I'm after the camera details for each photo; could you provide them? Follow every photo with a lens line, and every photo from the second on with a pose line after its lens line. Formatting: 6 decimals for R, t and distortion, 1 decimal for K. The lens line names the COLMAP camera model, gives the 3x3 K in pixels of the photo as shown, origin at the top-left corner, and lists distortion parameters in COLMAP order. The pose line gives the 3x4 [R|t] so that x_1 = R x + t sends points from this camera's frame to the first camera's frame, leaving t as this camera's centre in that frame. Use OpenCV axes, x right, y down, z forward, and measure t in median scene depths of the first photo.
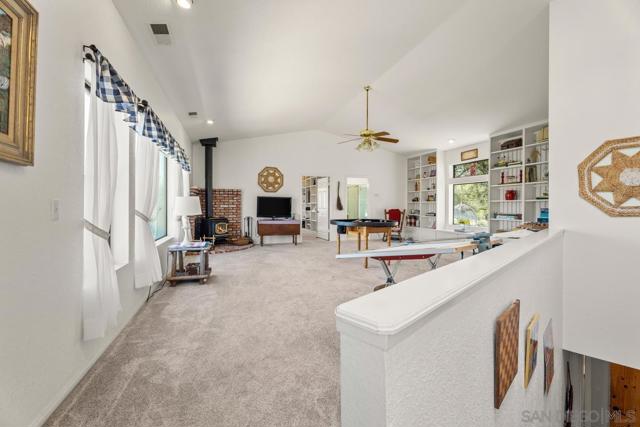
lens RADIAL K [[284.9, 0, 322.6], [0, 284.9, 209.7], [0, 0, 1]] dist [0.001740, 0.000287]
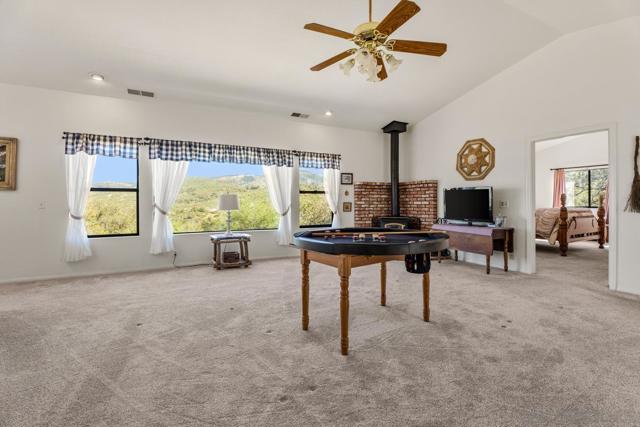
lens RADIAL K [[312.0, 0, 321.2], [0, 312.0, 203.0], [0, 0, 1]] dist [0.001543, 0.000530]
pose [[0.163214, 0.000606, -0.986591, 0.480891], [-0.010144, 0.999948, -0.001064, -0.008821], [0.986539, 0.010182, 0.163212, 0.633098]]
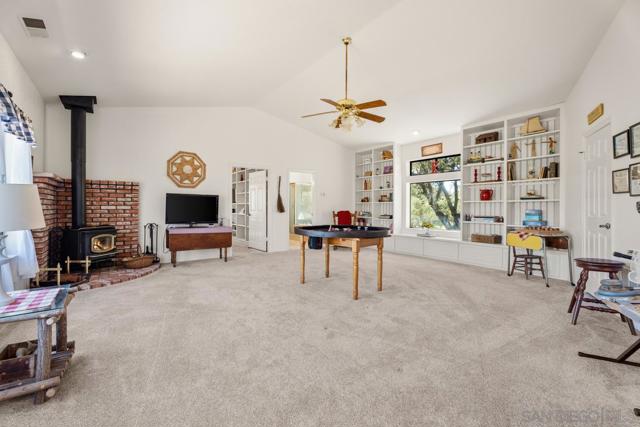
lens RADIAL K [[284.9, 0, 320.1], [0, 284.9, 208.9], [0, 0, 1]] dist [0.001740, 0.000287]
pose [[0.954245, -0.002592, 0.299015, -0.088909], [0.004693, 0.999969, -0.006308, -0.003666], [-0.298989, 0.007423, 0.954228, 0.262346]]
